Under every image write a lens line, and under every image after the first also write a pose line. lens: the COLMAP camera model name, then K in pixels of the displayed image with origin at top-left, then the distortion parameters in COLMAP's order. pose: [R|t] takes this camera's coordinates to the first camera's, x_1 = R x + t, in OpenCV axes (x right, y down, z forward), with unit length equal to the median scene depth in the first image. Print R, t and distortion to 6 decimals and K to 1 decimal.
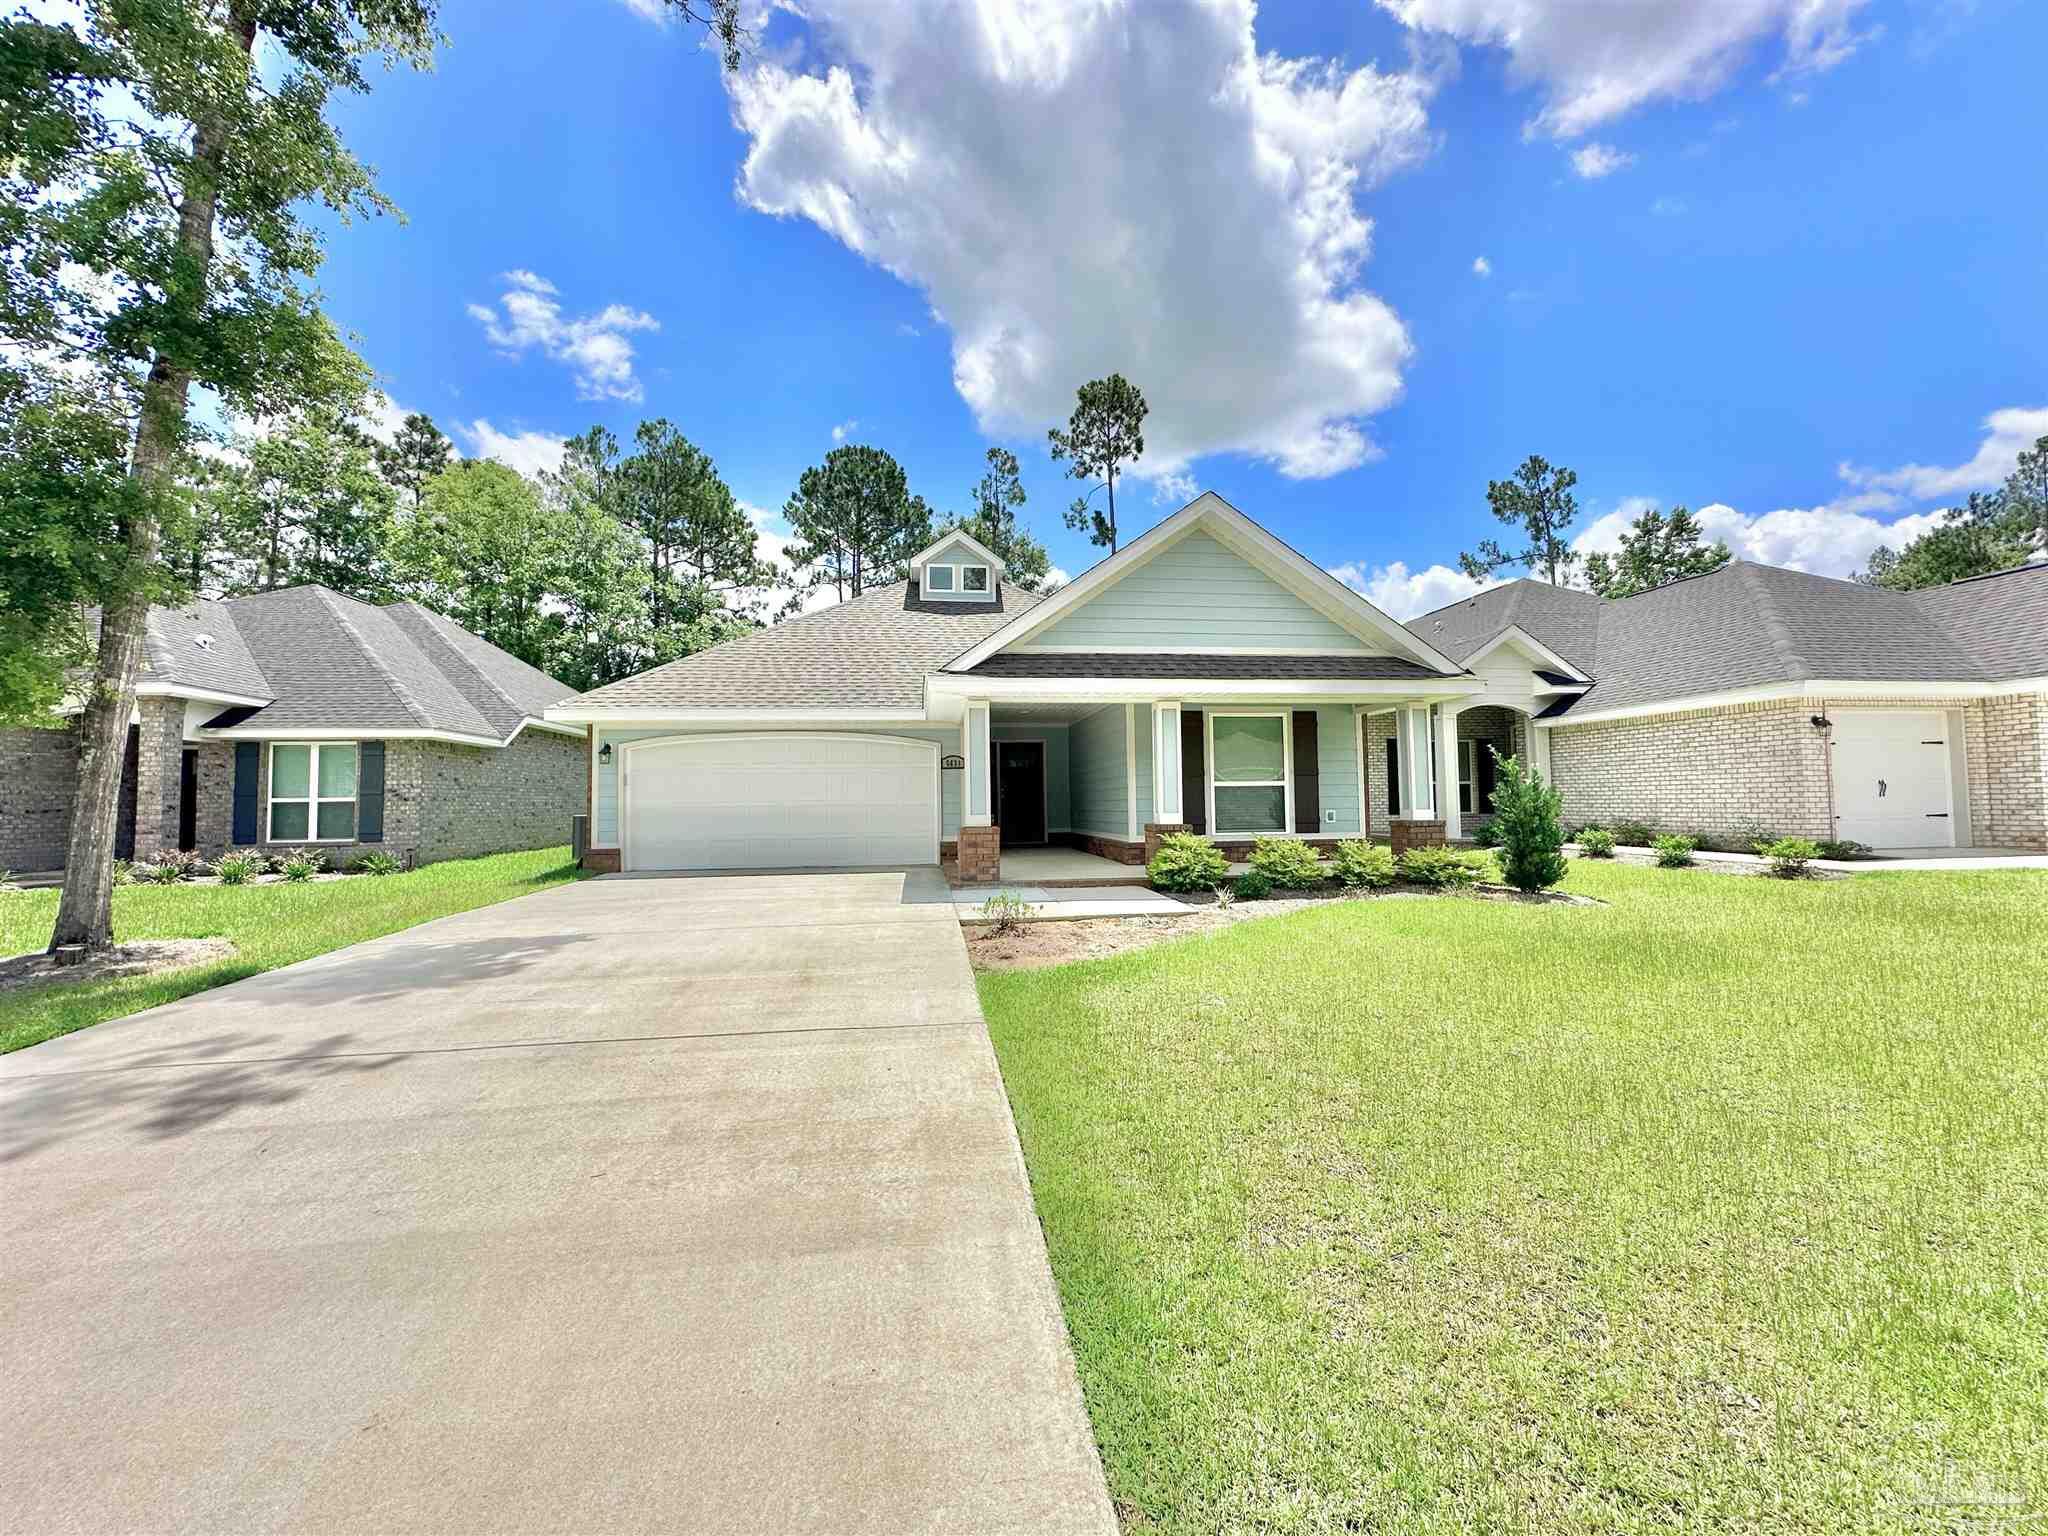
lens RADIAL K [[812.6, 0, 1026.6], [0, 812.6, 763.4], [0, 0, 1]] dist [-0.000376, -0.000439]
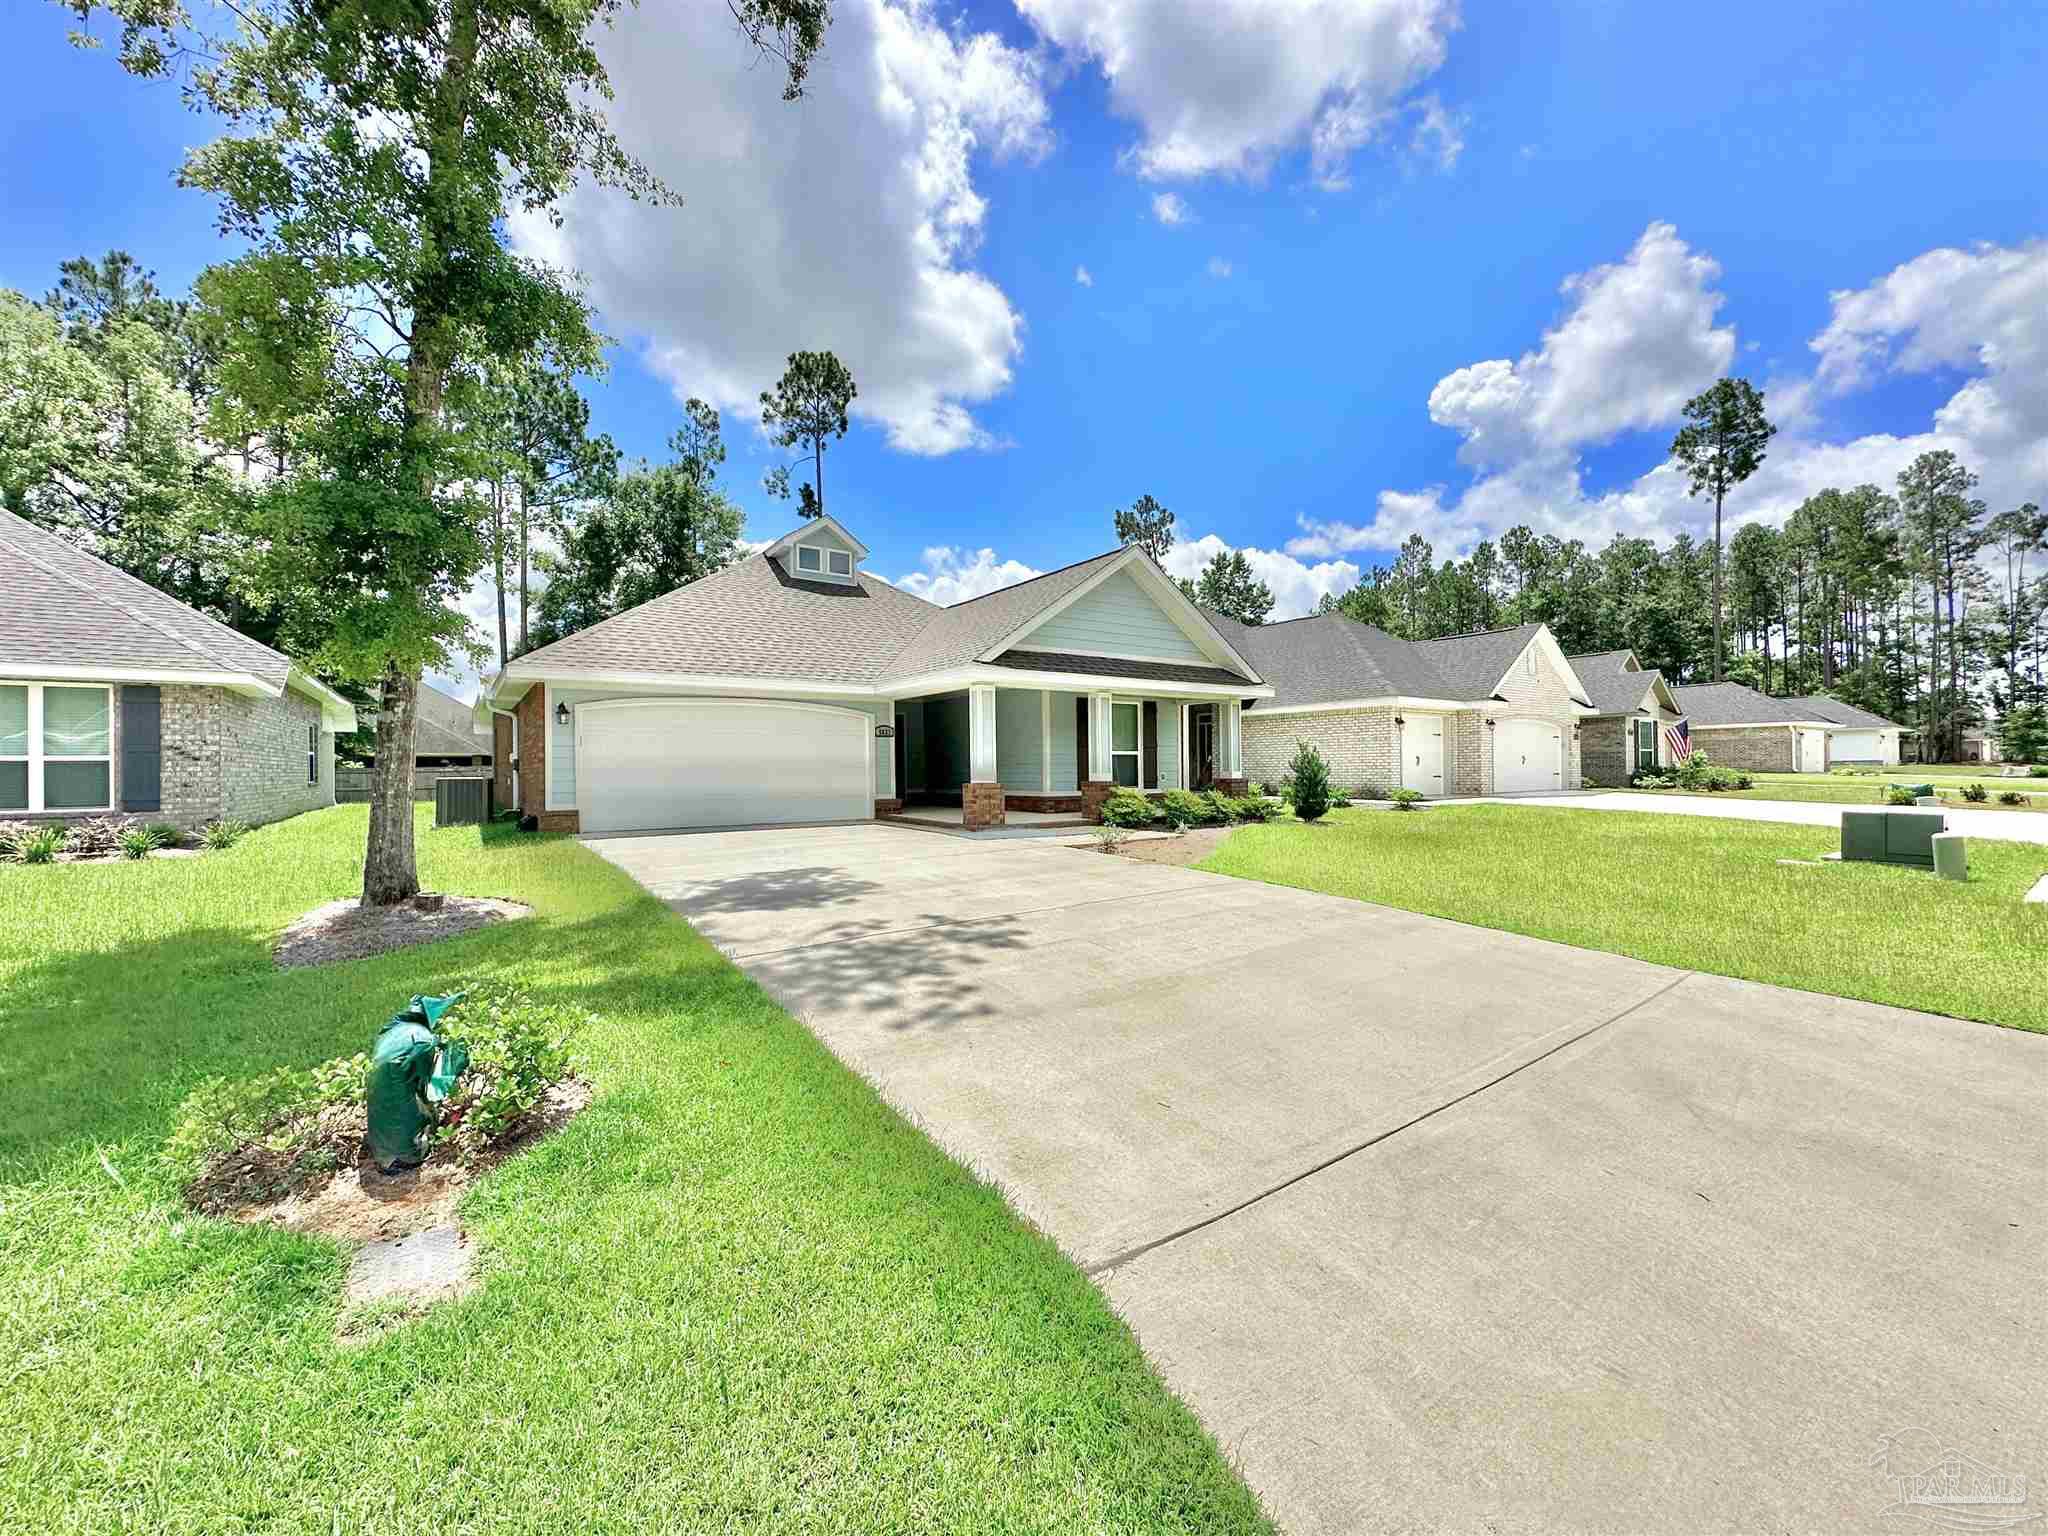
lens RADIAL K [[812.6, 0, 1026.6], [0, 812.6, 763.4], [0, 0, 1]] dist [-0.000376, -0.000439]
pose [[0.882932, 0.007381, 0.469442, -0.411500], [-0.024538, 0.999235, 0.030439, 0.004072], [-0.468858, -0.038395, 0.882438, -0.108663]]
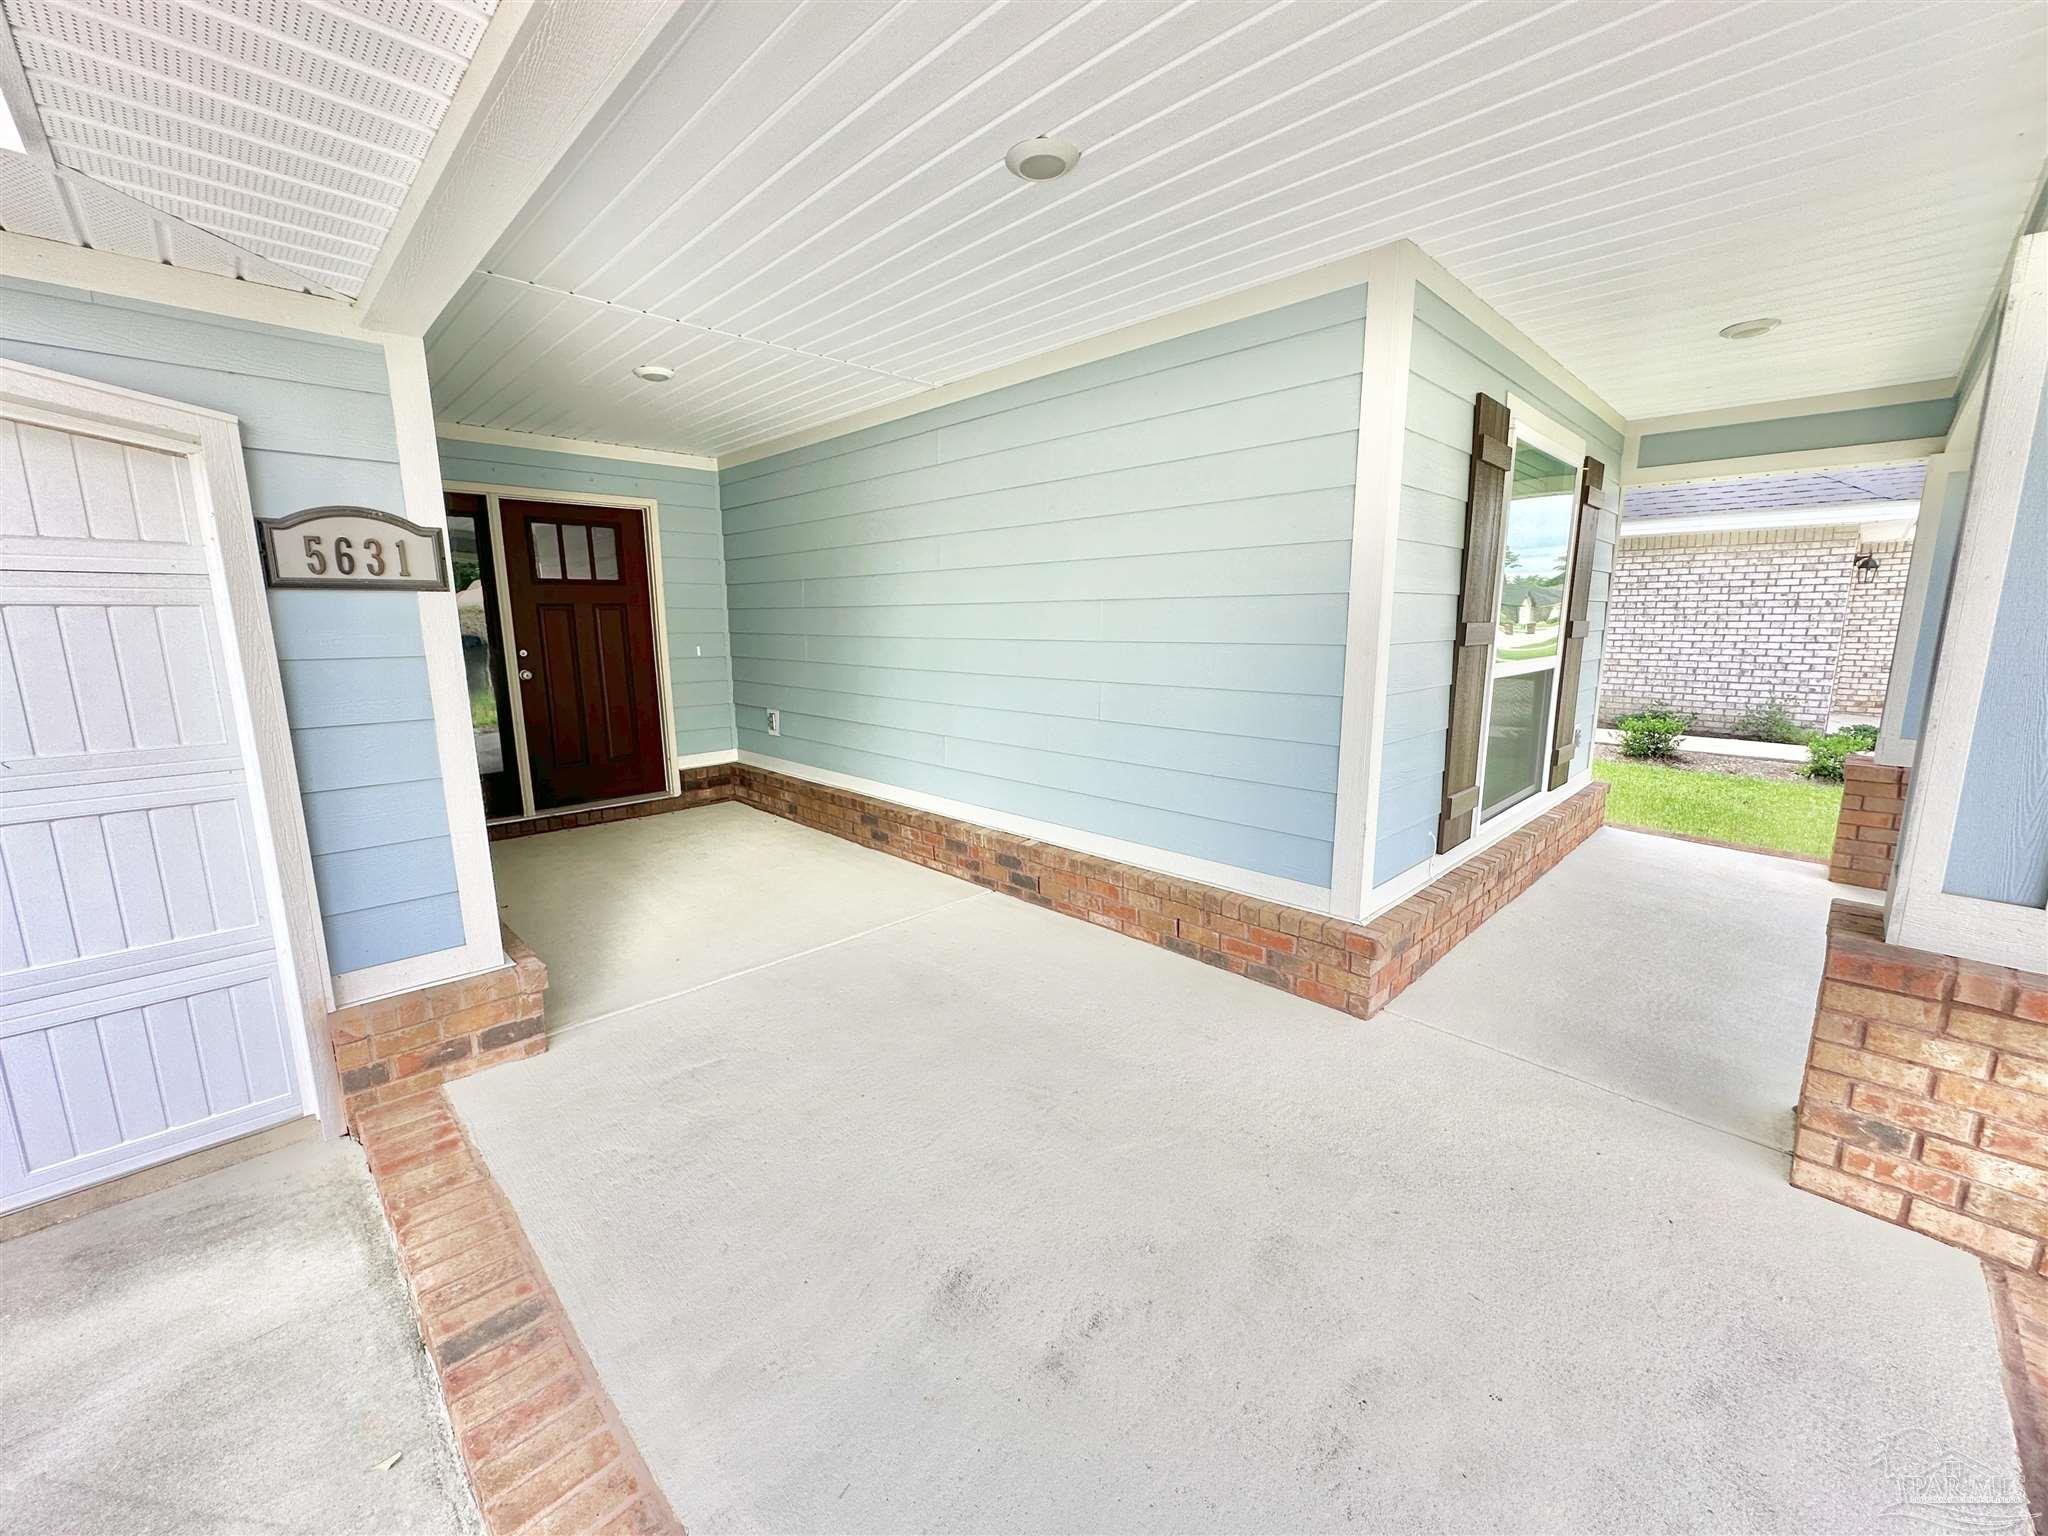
lens RADIAL K [[812.6, 0, 1026.6], [0, 812.6, 763.4], [0, 0, 1]] dist [-0.000376, -0.000439]
pose [[0.788915, -0.099783, 0.606347, -0.078625], [-0.037444, 0.977089, 0.209512, 0.001100], [-0.613361, -0.187991, 0.767103, 0.699816]]
